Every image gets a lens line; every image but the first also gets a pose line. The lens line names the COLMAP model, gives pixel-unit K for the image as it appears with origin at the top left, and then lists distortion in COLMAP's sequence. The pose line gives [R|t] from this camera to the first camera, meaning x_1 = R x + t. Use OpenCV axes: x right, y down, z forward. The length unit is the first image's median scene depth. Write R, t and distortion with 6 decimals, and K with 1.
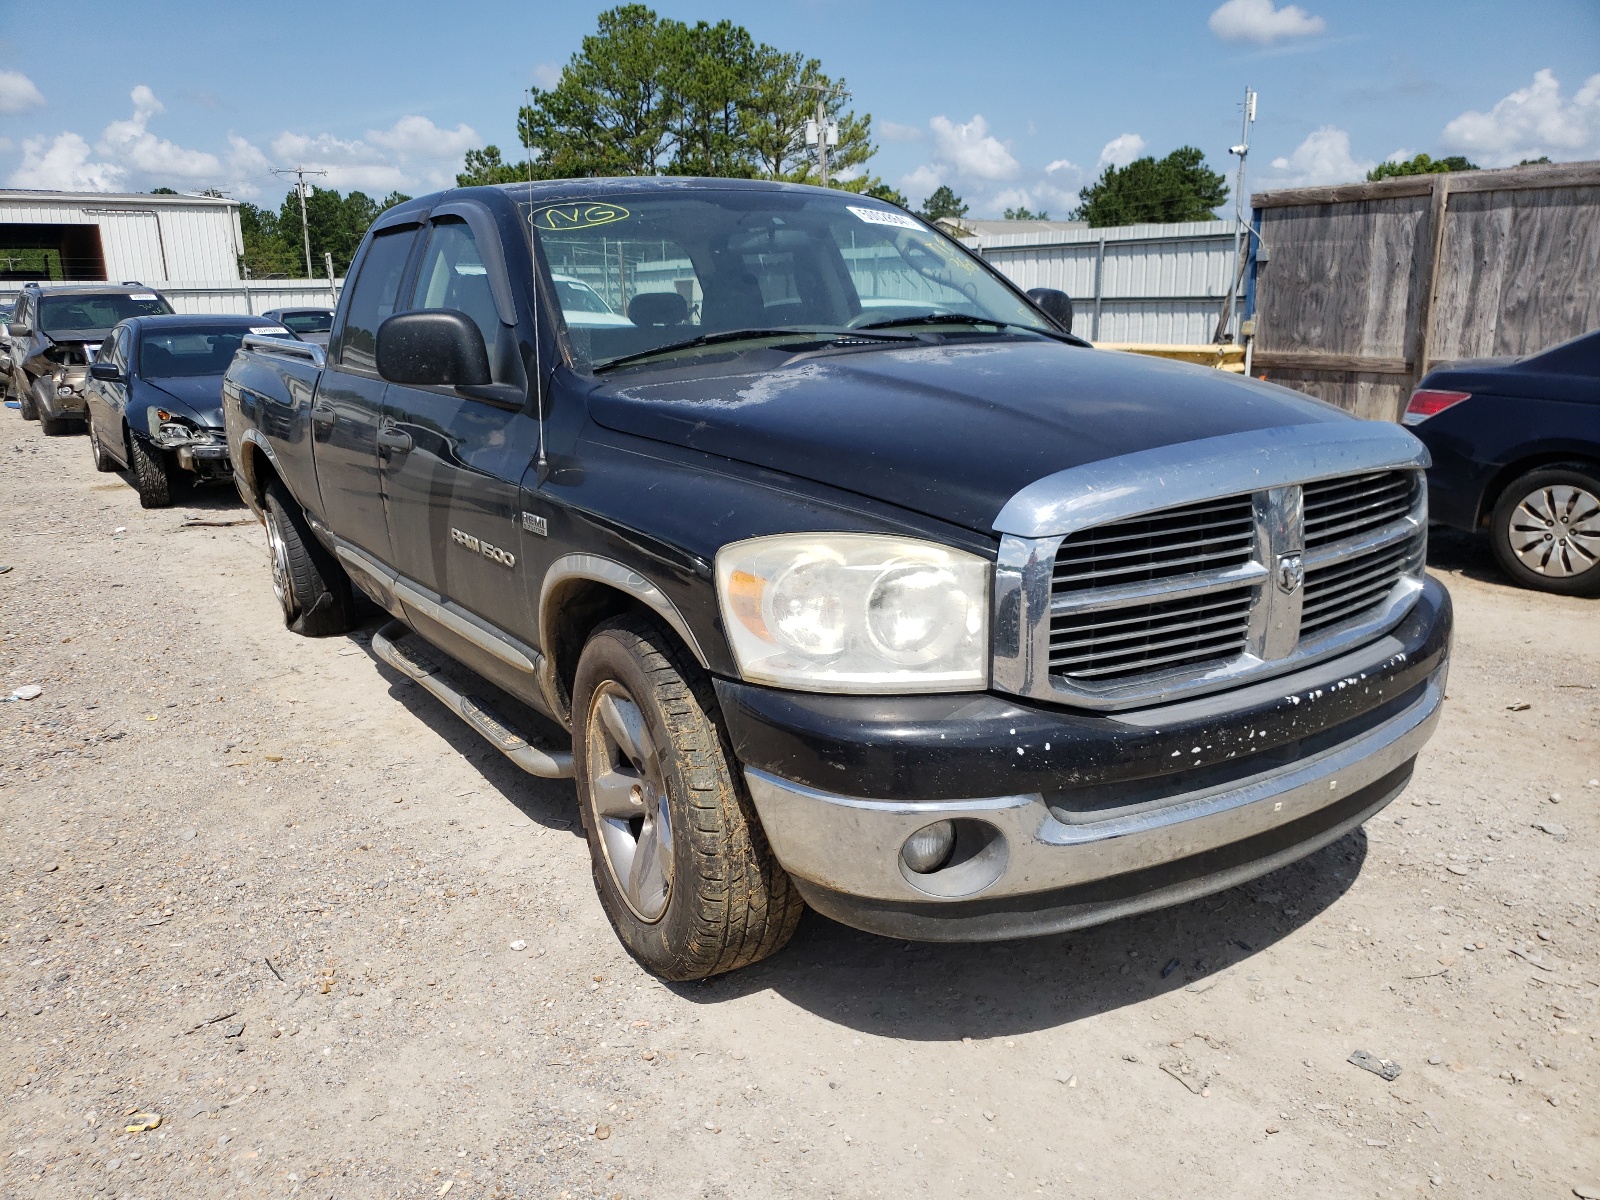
lens RADIAL K [[1211.9, 0, 800.0], [0, 1211.9, 600.0], [0, 0, 1]] dist [0.012417, 0.007332]
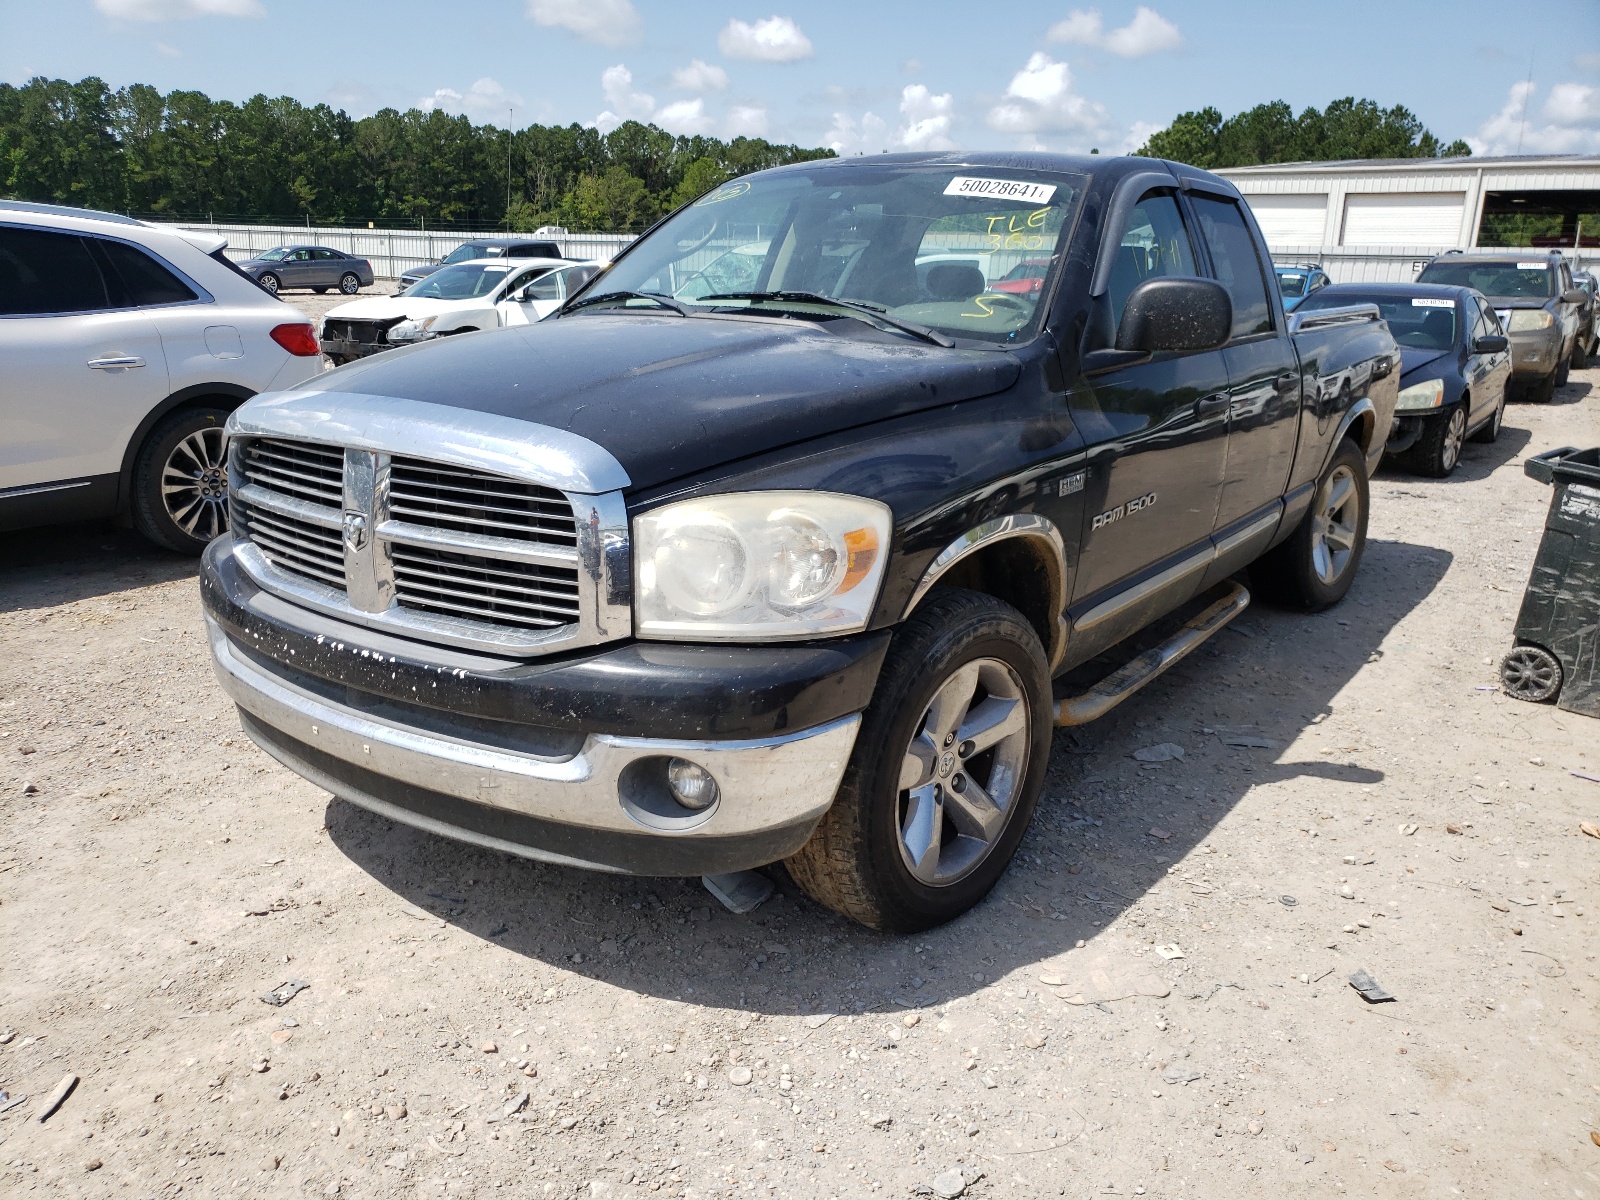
lens RADIAL K [[1211.9, 0, 800.0], [0, 1211.9, 600.0], [0, 0, 1]] dist [0.012417, 0.007332]
pose [[0.413915, 0.293142, -0.861825, 1.471562], [-0.270941, 0.943498, 0.190795, -0.268442], [0.869060, 0.154531, 0.469952, 0.830556]]
